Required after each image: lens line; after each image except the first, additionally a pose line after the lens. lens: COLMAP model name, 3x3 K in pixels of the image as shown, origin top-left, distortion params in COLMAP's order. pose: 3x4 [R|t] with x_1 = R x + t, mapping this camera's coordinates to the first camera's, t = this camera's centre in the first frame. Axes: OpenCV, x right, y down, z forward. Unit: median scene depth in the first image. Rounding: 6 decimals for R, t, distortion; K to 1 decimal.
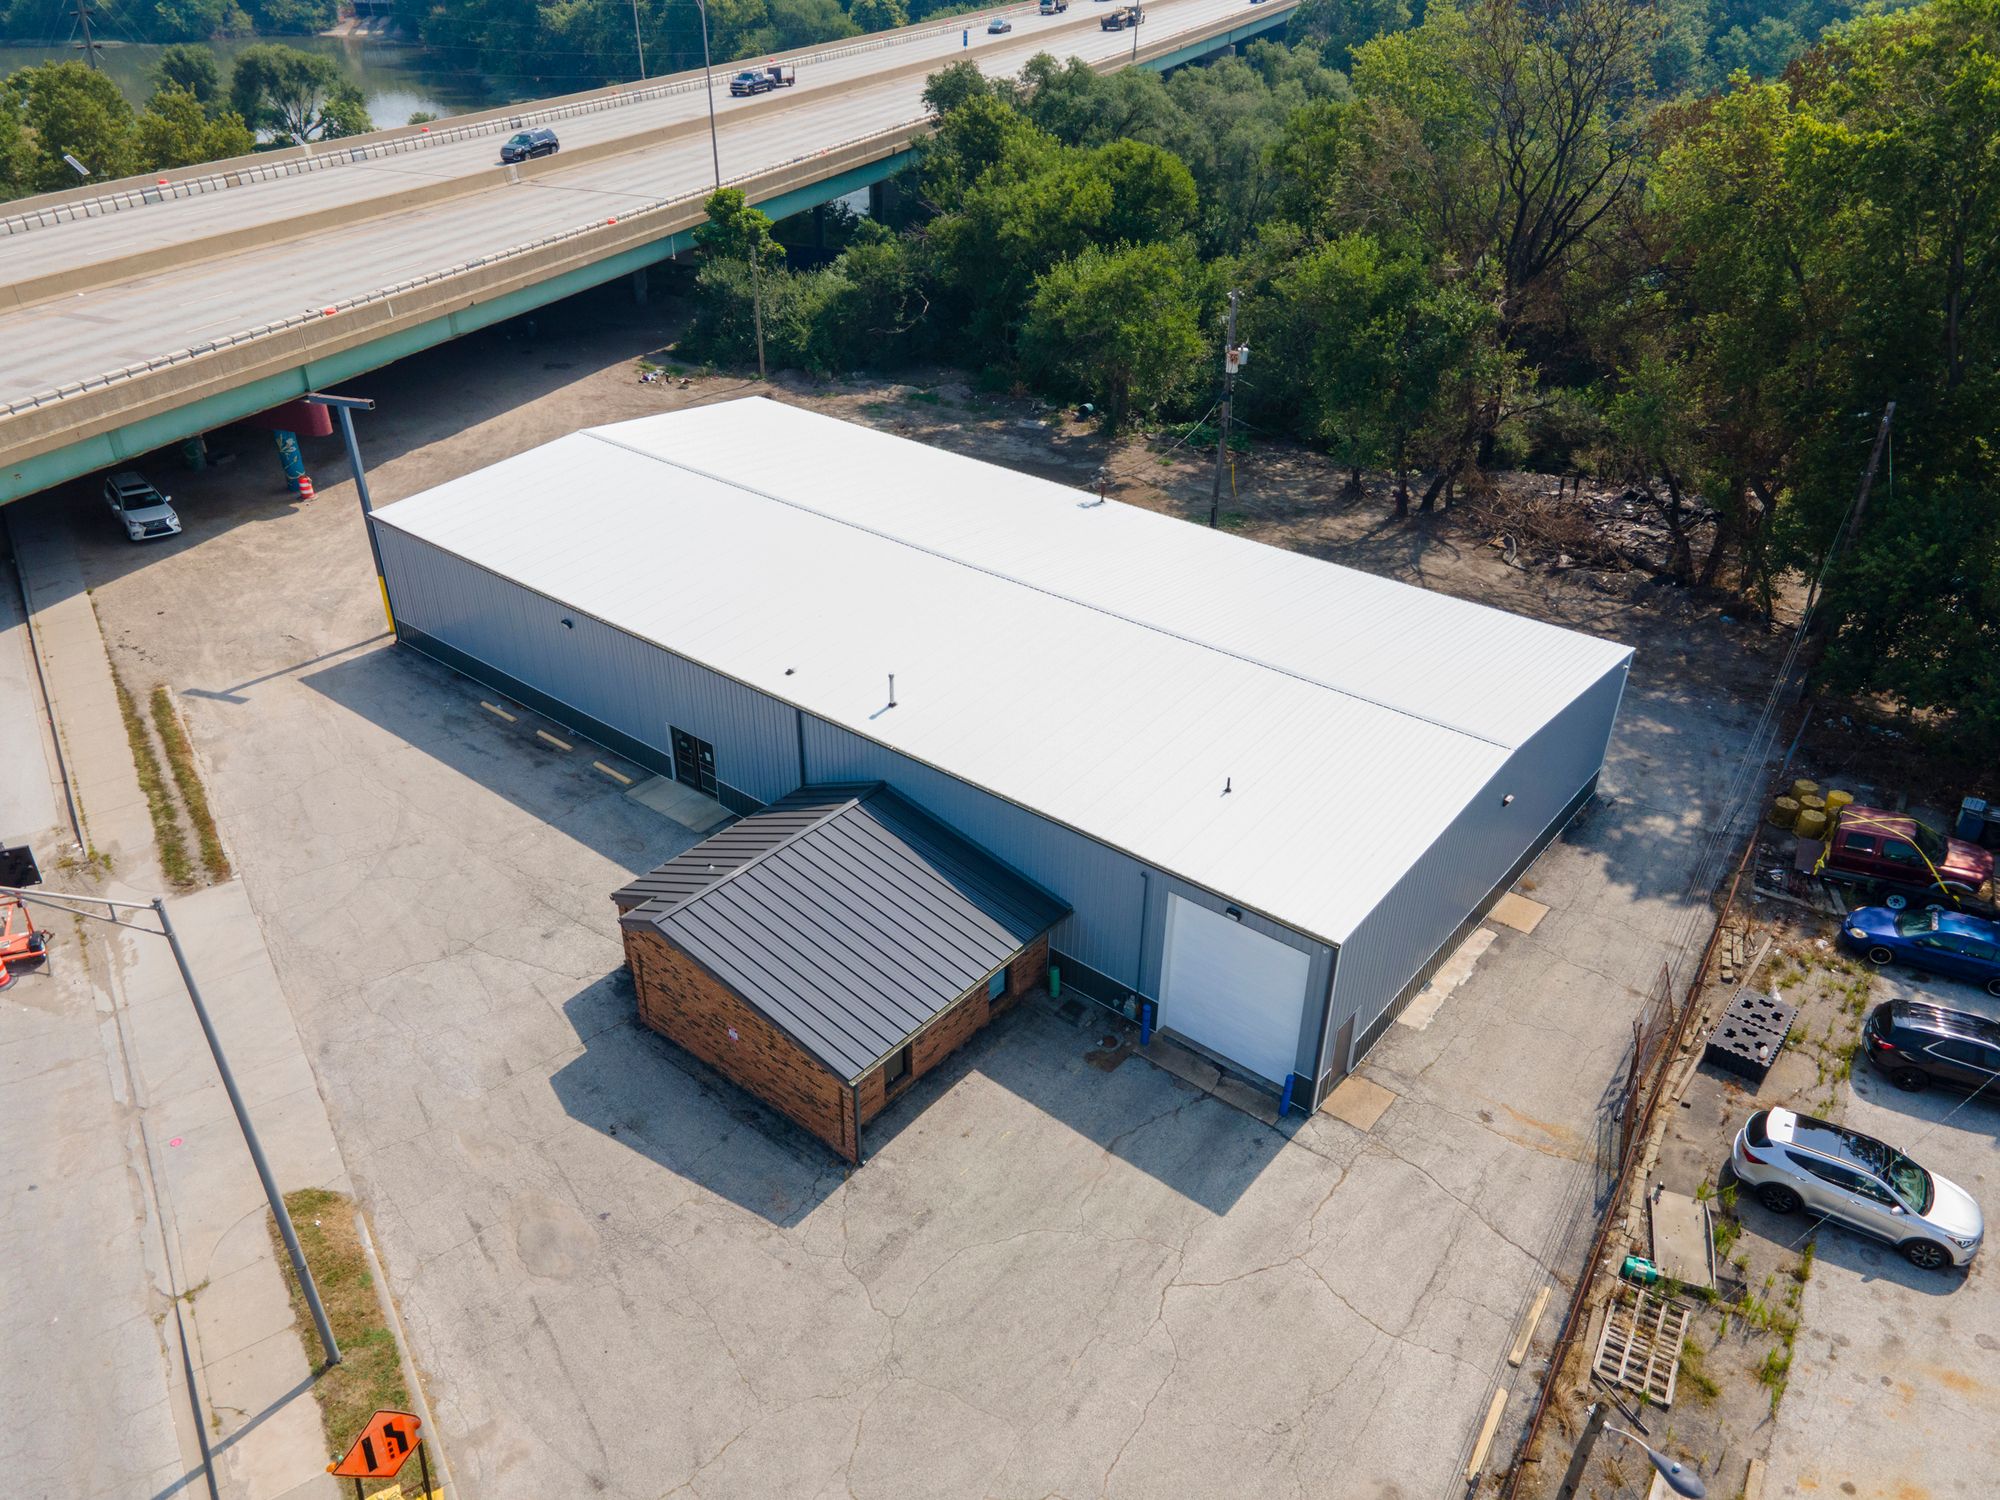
lens RADIAL K [[1460.1, 0, 998.6], [0, 1460.1, 748.0], [0, 0, 1]] dist [0.015009, 0.049069]
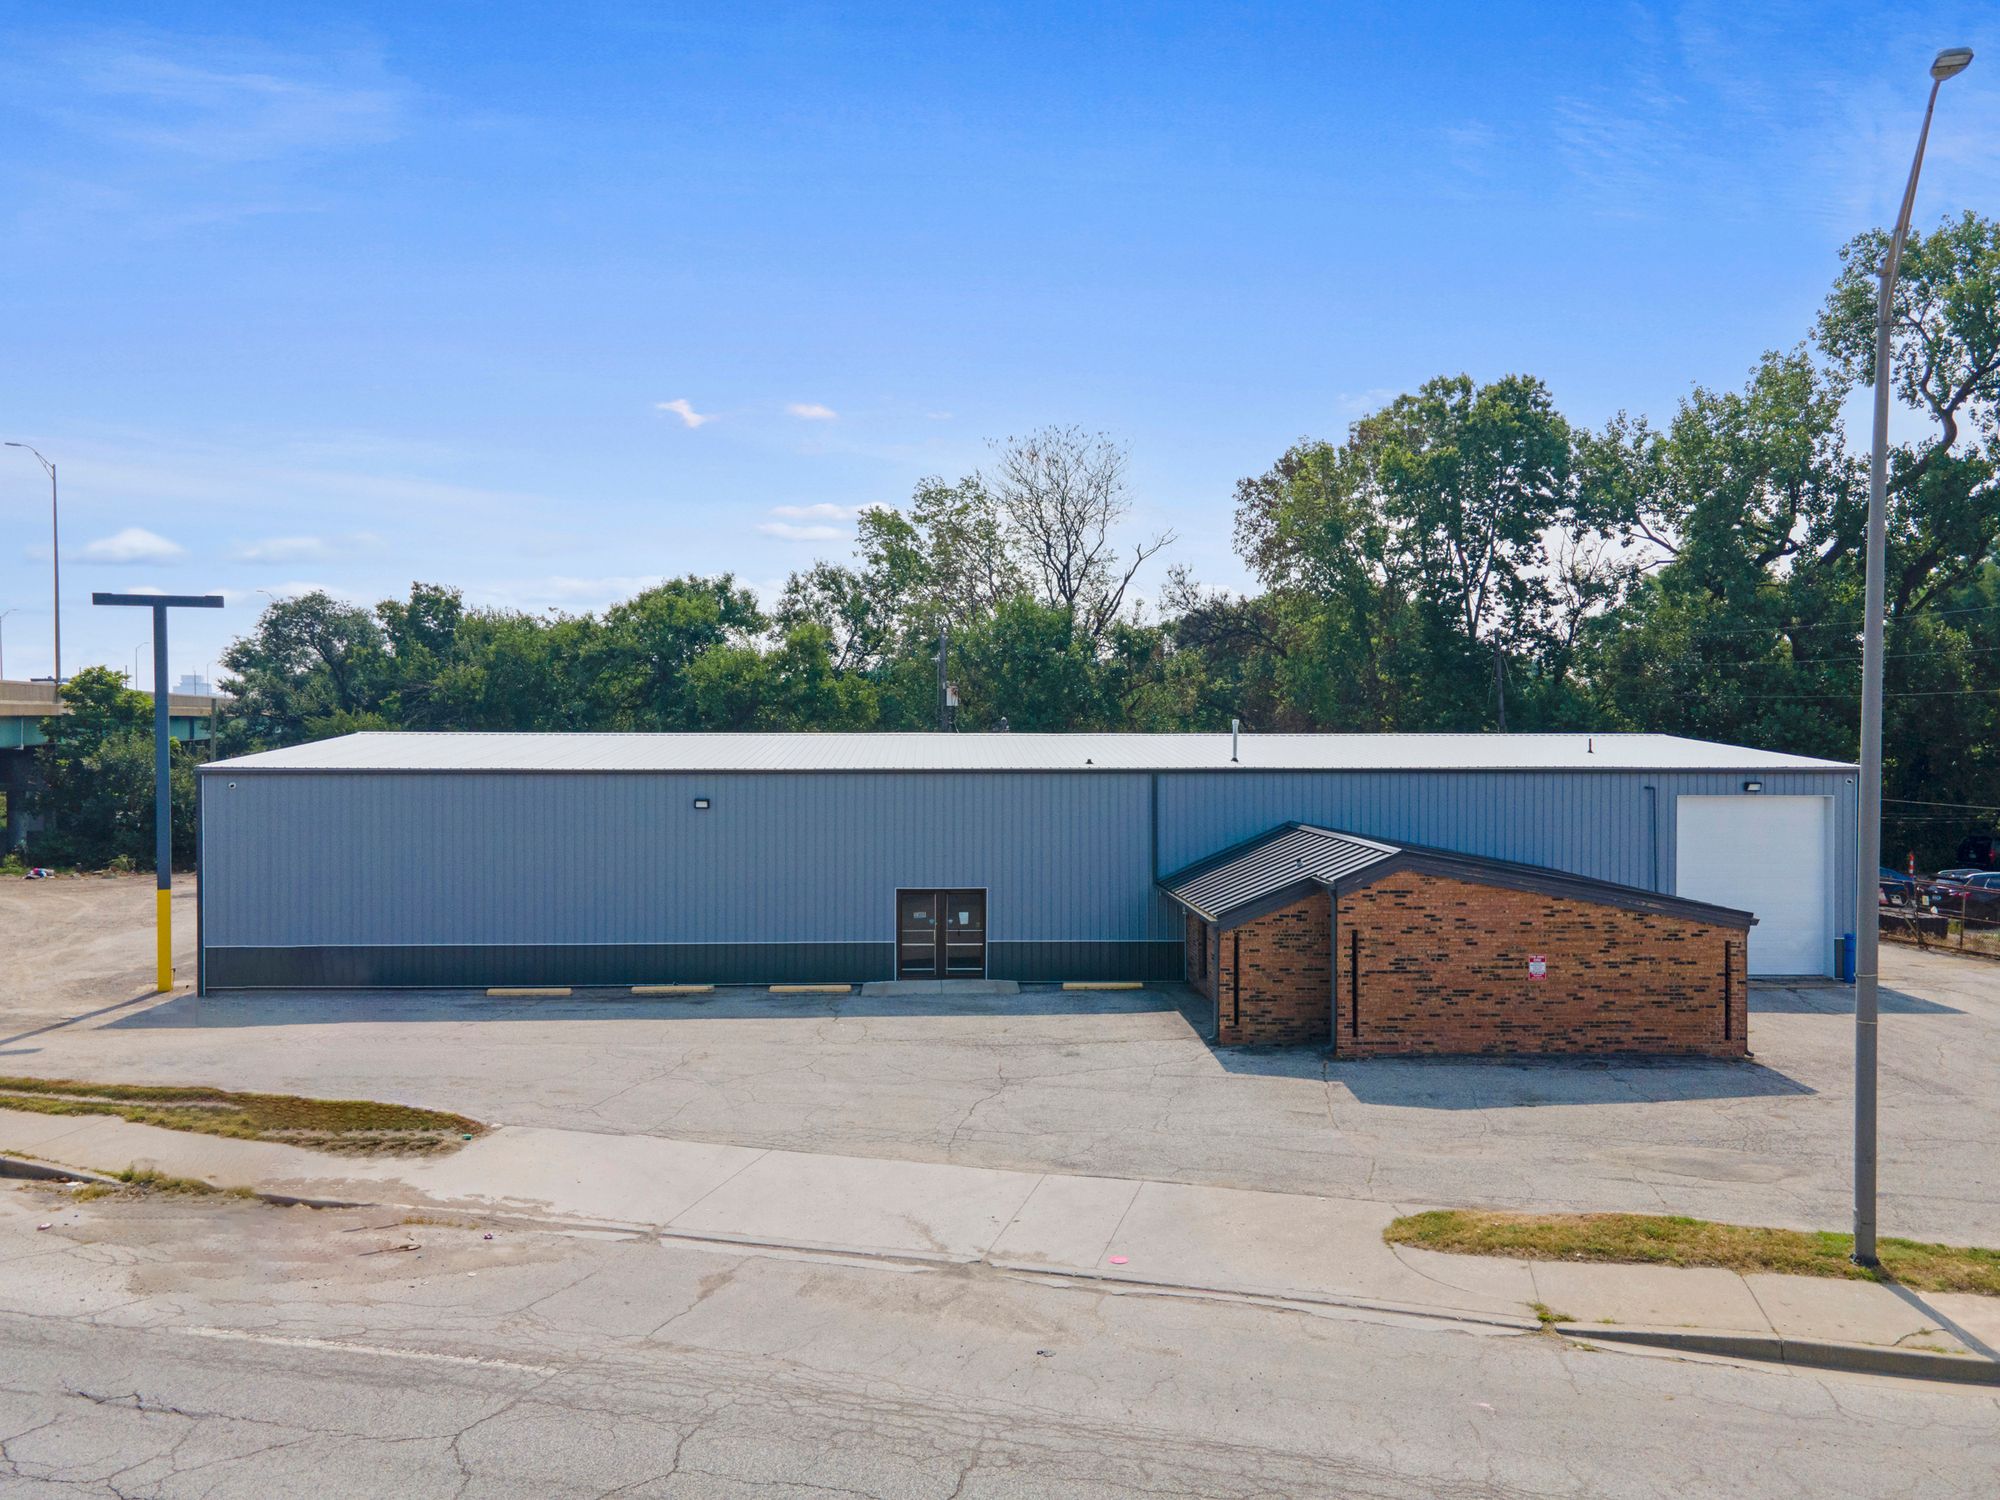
lens RADIAL K [[1460.1, 0, 998.6], [0, 1460.1, 748.0], [0, 0, 1]] dist [0.015009, 0.049069]
pose [[0.746093, -0.016318, 0.665641, -0.640085], [0.343314, 0.865994, -0.363579, 0.196258], [-0.570509, 0.499788, 0.651715, 0.418768]]
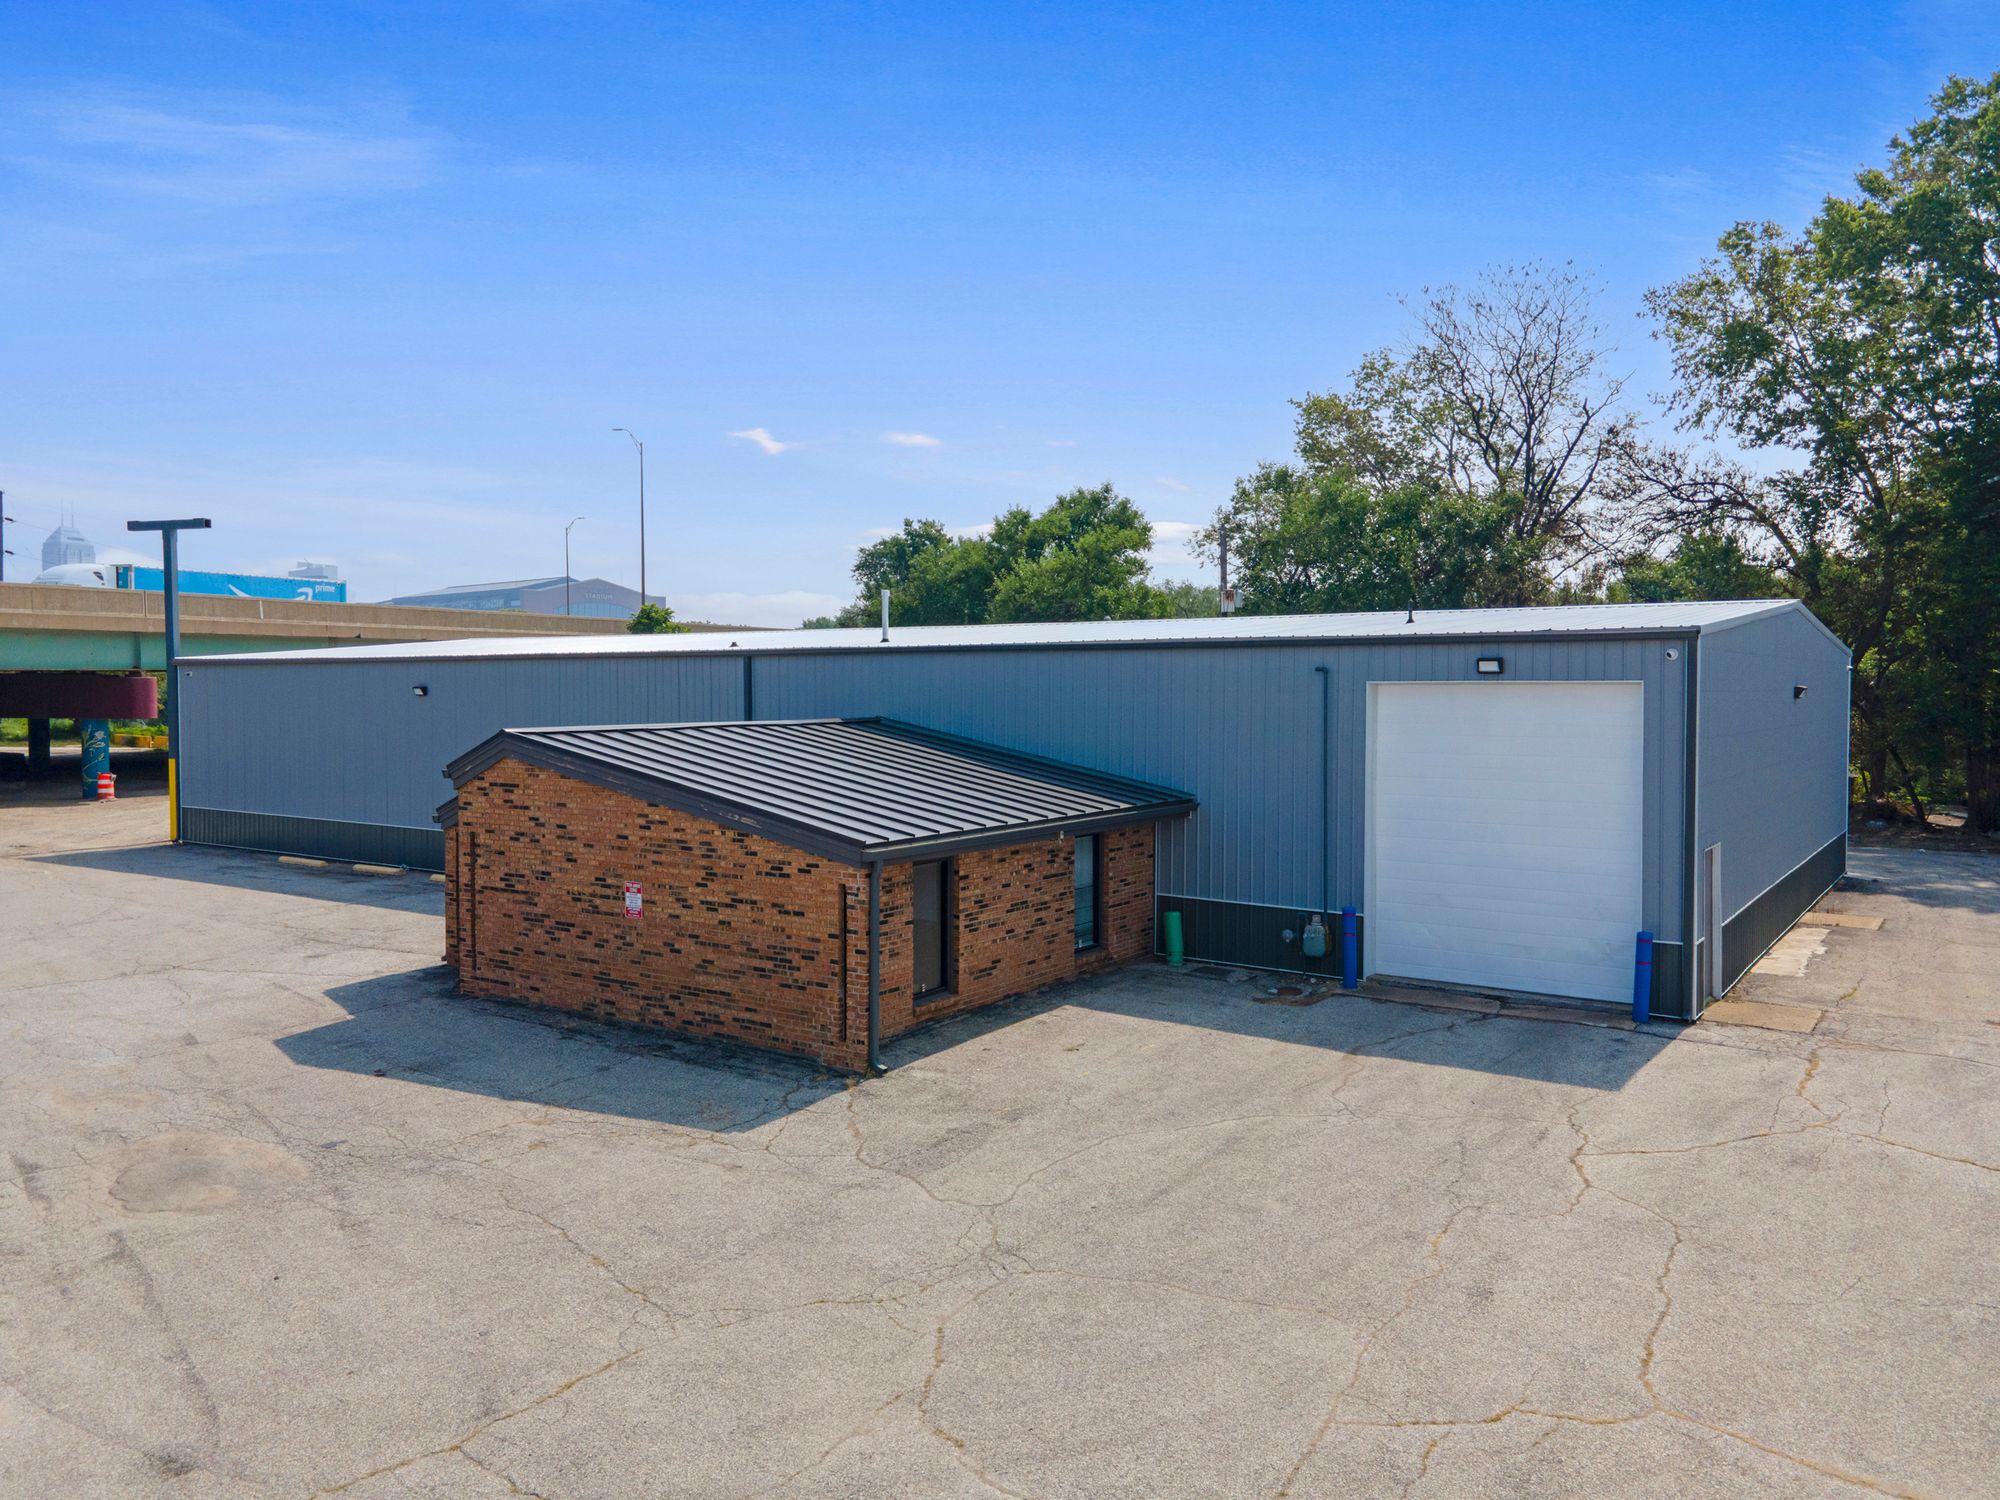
lens RADIAL K [[1476.5, 0, 995.8], [0, 1476.5, 713.1], [0, 0, 1]] dist [0.023548, 0.036717]
pose [[0.997332, -0.013063, 0.071822, -0.059813], [0.046545, 0.871725, -0.487780, 0.288236], [-0.056237, 0.489821, 0.870007, 0.334451]]
